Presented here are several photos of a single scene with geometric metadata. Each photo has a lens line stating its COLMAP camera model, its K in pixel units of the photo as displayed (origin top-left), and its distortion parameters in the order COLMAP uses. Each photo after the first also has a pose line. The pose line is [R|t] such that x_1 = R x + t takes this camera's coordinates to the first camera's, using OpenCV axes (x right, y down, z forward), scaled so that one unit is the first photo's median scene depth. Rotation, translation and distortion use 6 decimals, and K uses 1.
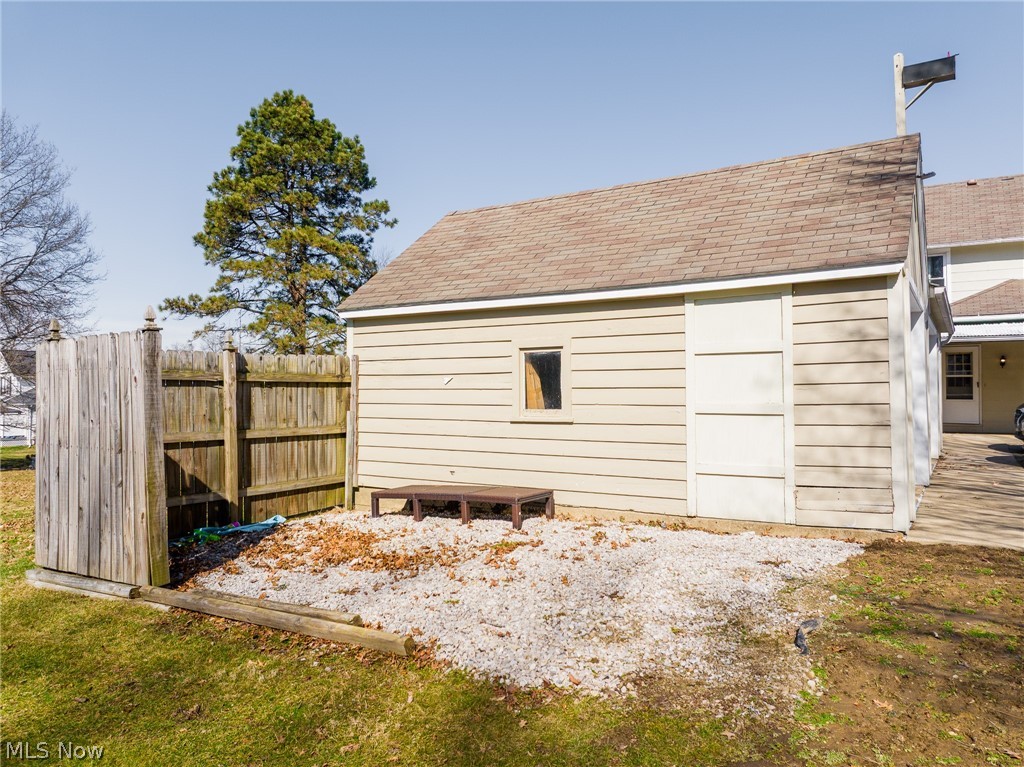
lens RADIAL K [[717.3, 0, 512.0], [0, 717.3, 383.5], [0, 0, 1]] dist [-0.030589, -0.001470]
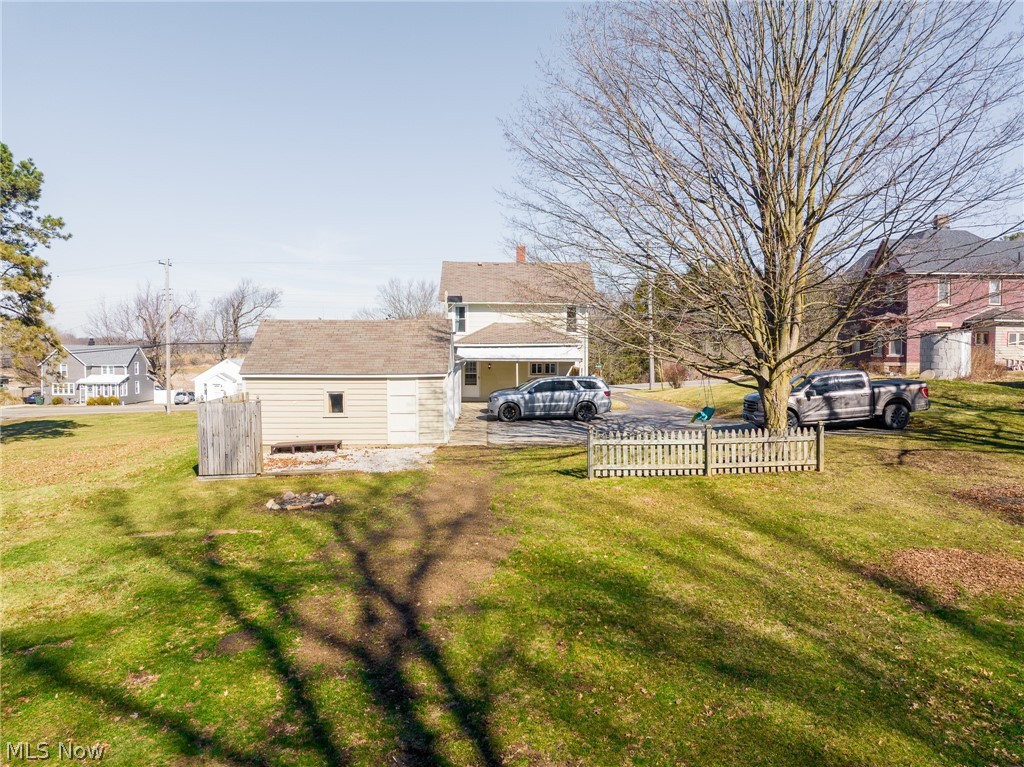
lens RADIAL K [[717.3, 0, 512.0], [0, 717.3, 383.5], [0, 0, 1]] dist [-0.030589, -0.001470]
pose [[0.826848, -0.027938, 0.561731, -1.041175], [-0.008810, 0.998000, 0.062604, -0.283467], [-0.562357, -0.056713, 0.824948, -1.874326]]
